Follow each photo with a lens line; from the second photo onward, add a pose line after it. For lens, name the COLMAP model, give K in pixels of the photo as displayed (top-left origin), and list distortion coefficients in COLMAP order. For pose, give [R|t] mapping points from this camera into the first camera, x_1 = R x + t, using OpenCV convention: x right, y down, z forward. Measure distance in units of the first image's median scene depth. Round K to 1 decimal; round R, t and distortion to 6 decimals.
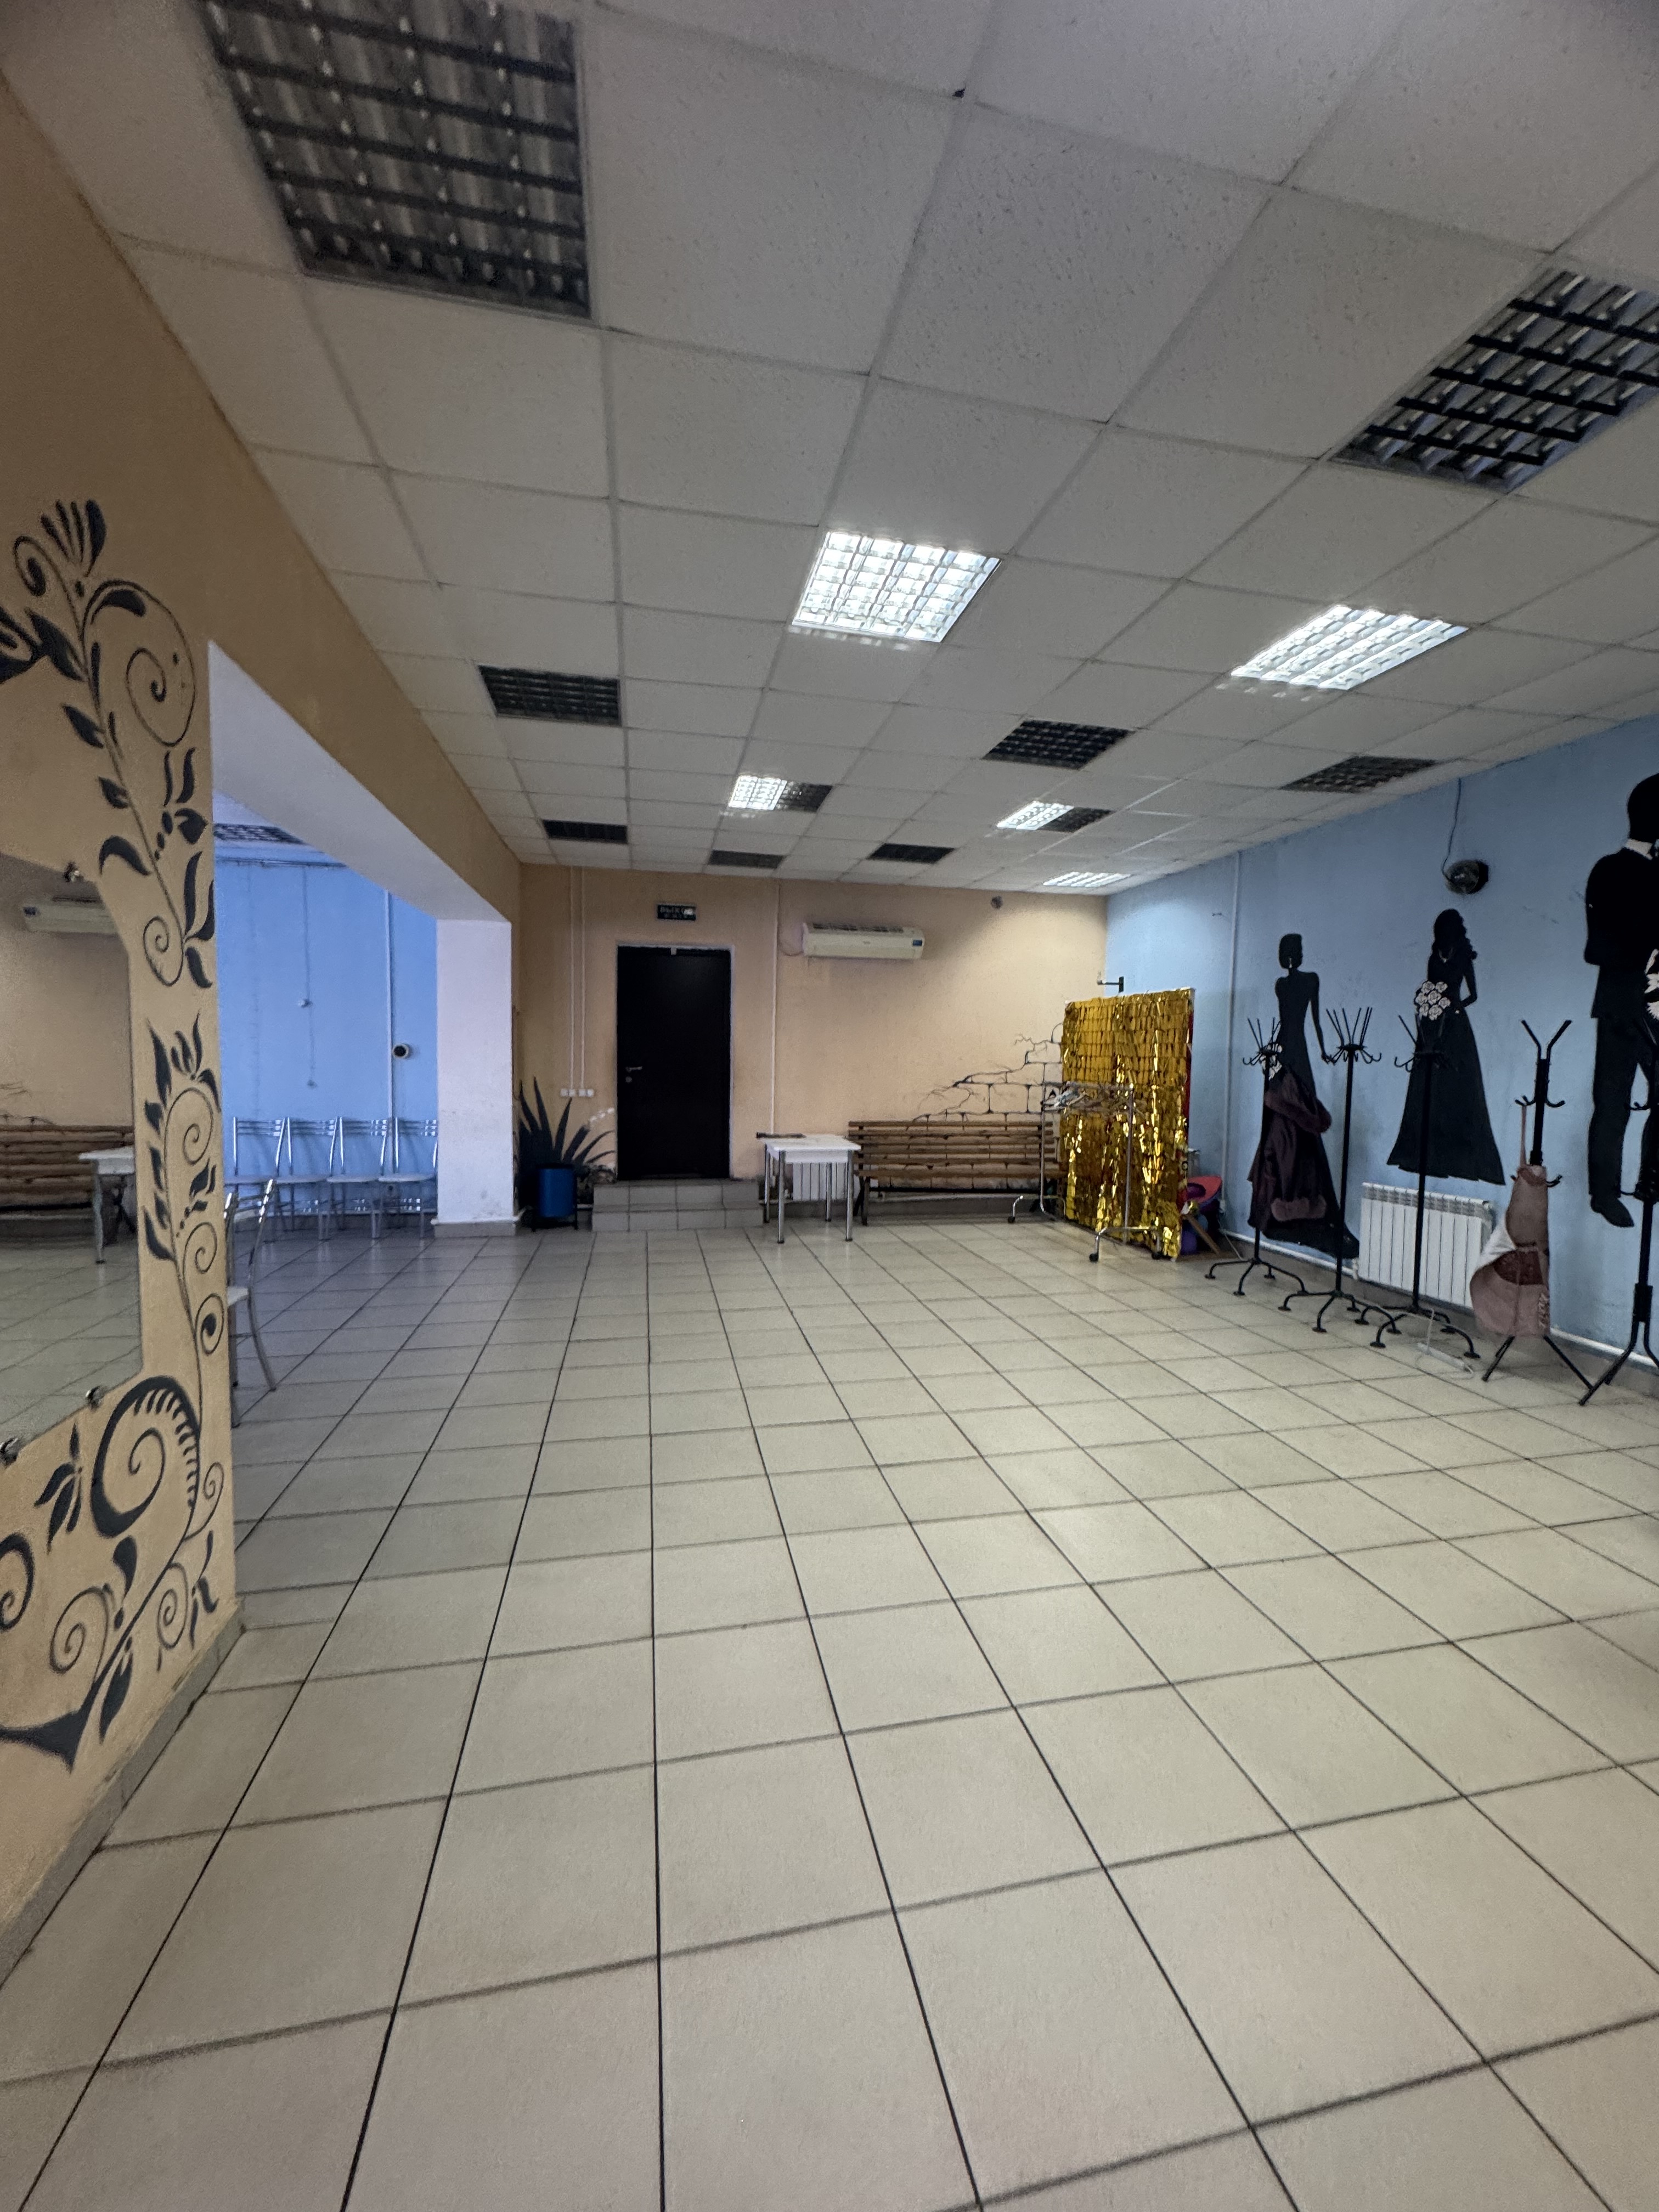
lens RADIAL K [[878.8, 0, 829.5], [0, 878.8, 1106.0], [0, 0, 1]] dist [-0.002229, 0.000696]
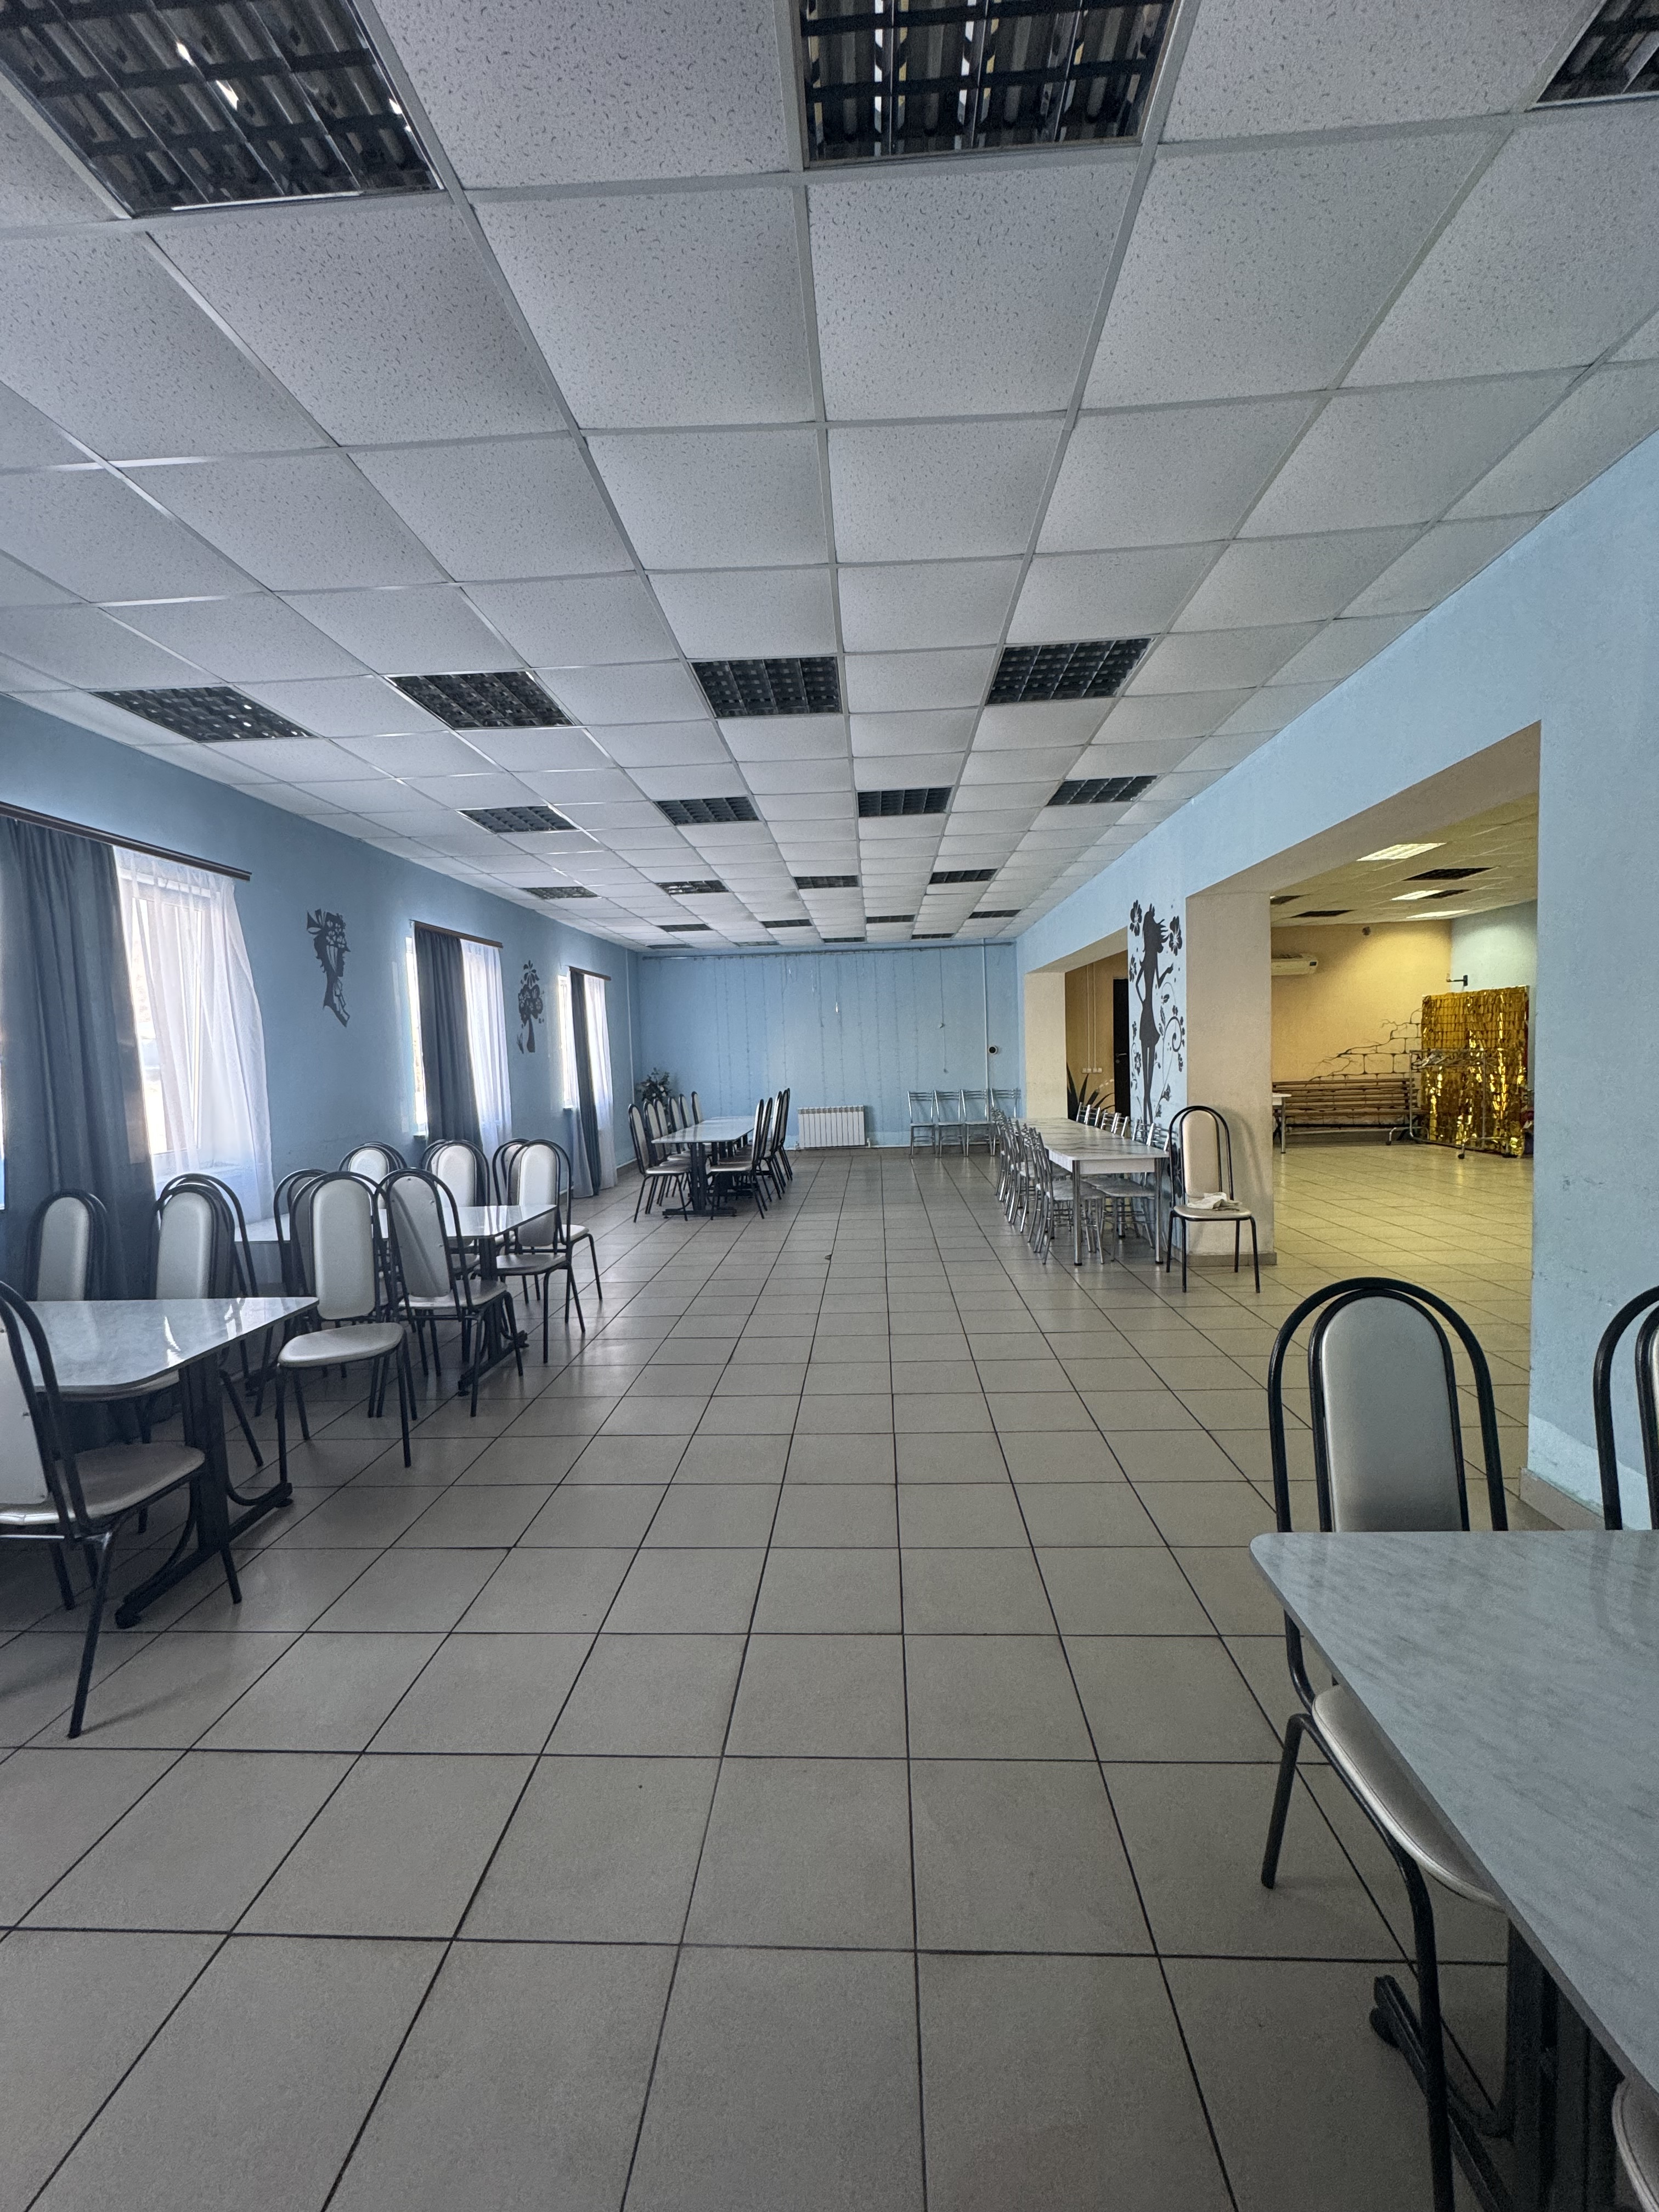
lens RADIAL K [[878.8, 0, 829.5], [0, 878.8, 1106.0], [0, 0, 1]] dist [-0.002229, 0.000696]
pose [[0.965958, -0.031386, -0.256789, -0.342852], [0.032400, 0.999475, -0.000280, 0.036678], [0.256663, -0.008049, 0.966467, -0.727091]]
